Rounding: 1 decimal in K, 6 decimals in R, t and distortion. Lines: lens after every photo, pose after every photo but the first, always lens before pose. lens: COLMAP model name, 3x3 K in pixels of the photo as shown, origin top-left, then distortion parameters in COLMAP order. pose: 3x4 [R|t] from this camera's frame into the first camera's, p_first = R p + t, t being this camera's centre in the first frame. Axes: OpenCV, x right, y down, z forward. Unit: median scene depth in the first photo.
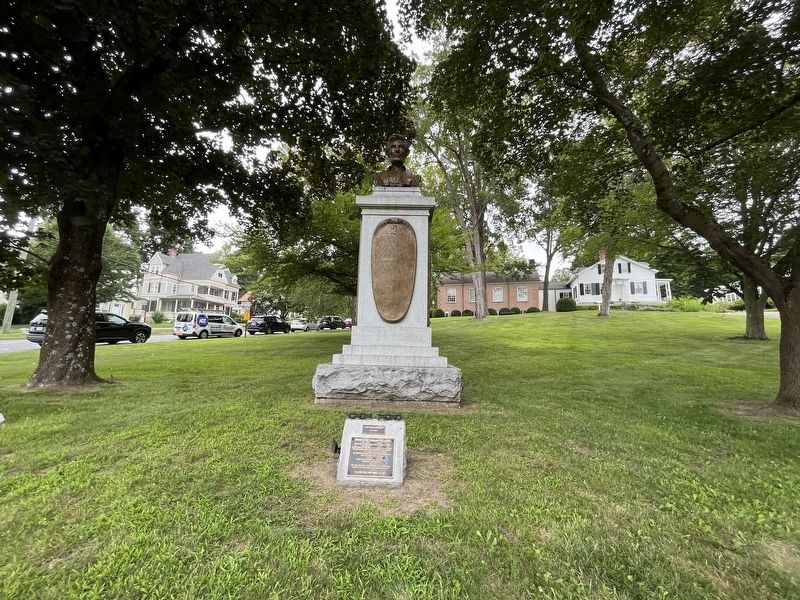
lens RADIAL K [[324.1, 0, 400.2], [0, 324.1, 300.8], [0, 0, 1]] dist [-0.002069, 0.000174]
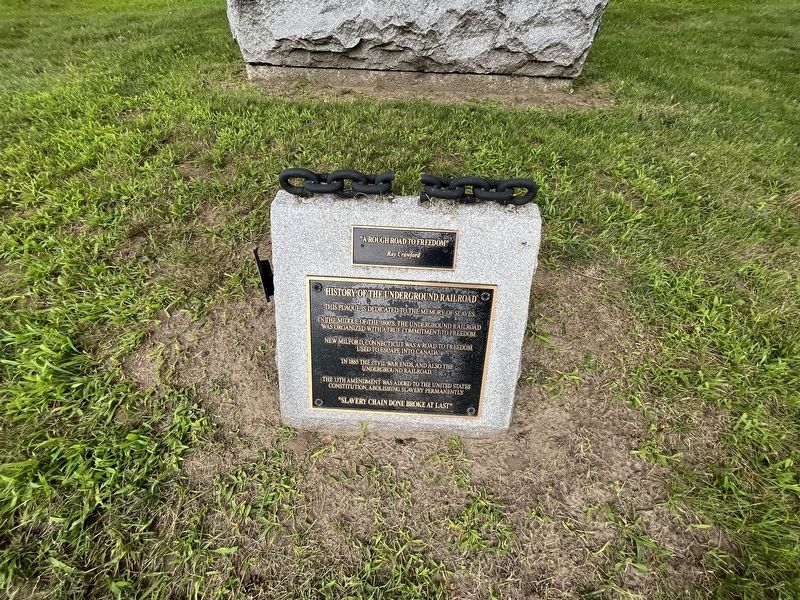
lens RADIAL K [[324.1, 0, 396.3], [0, 324.1, 300.4], [0, 0, 1]] dist [-0.002069, 0.000174]
pose [[0.999803, 0.015812, -0.011979, -0.015308], [0.000221, 0.594941, 0.803770, 0.043322], [0.019836, -0.803614, 0.594820, 0.152479]]
